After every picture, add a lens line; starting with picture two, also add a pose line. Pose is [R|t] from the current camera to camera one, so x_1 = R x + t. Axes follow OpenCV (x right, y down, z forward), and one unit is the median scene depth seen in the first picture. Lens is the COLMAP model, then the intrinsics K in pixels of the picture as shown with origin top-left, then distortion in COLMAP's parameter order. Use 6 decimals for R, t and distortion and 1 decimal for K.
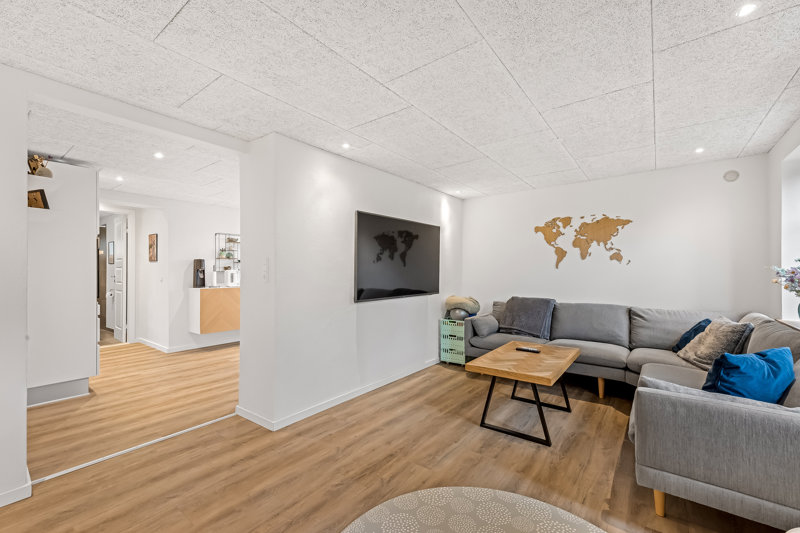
lens RADIAL K [[339.3, 0, 398.0], [0, 339.3, 268.0], [0, 0, 1]] dist [0.017603, -0.000282]
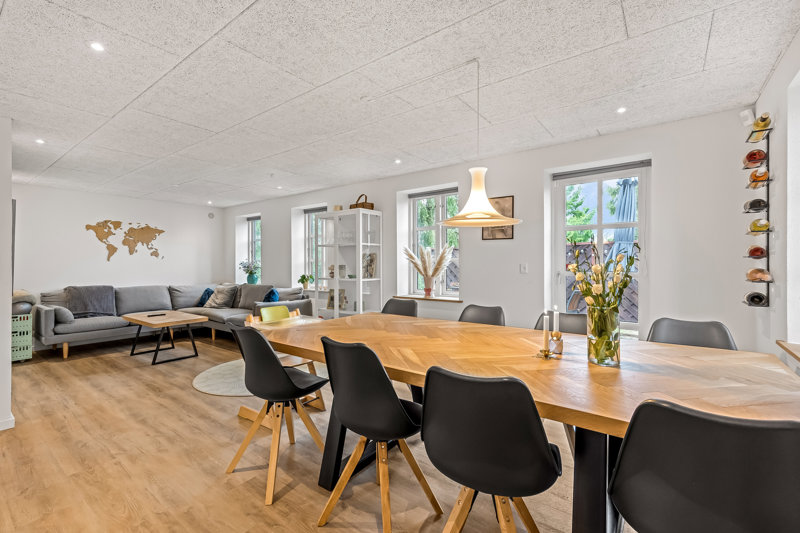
lens RADIAL K [[354.9, 0, 400.4], [0, 354.9, 258.9], [0, 0, 1]] dist [0.004929, 0.000906]
pose [[-0.014542, 0.016720, 0.999754, -1.016943], [-0.009842, 0.999809, -0.016864, 0.005261], [-0.999846, -0.010085, -0.014375, -0.056047]]
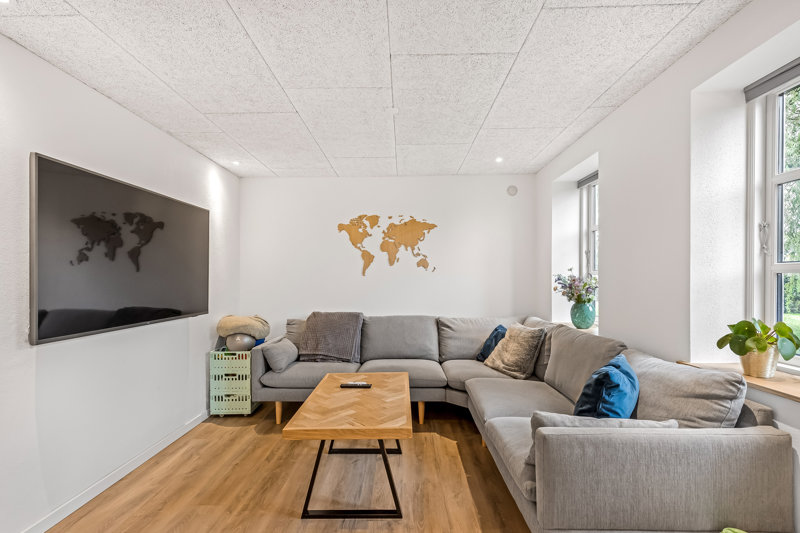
lens RADIAL K [[384.8, 0, 399.0], [0, 384.8, 282.2], [0, 0, 1]] dist [0.017662, -0.005277]
pose [[0.799910, -0.006135, 0.600088, -0.037778], [-0.005535, 0.999830, 0.017600, 0.000054], [-0.600094, -0.017400, 0.799740, 0.228371]]
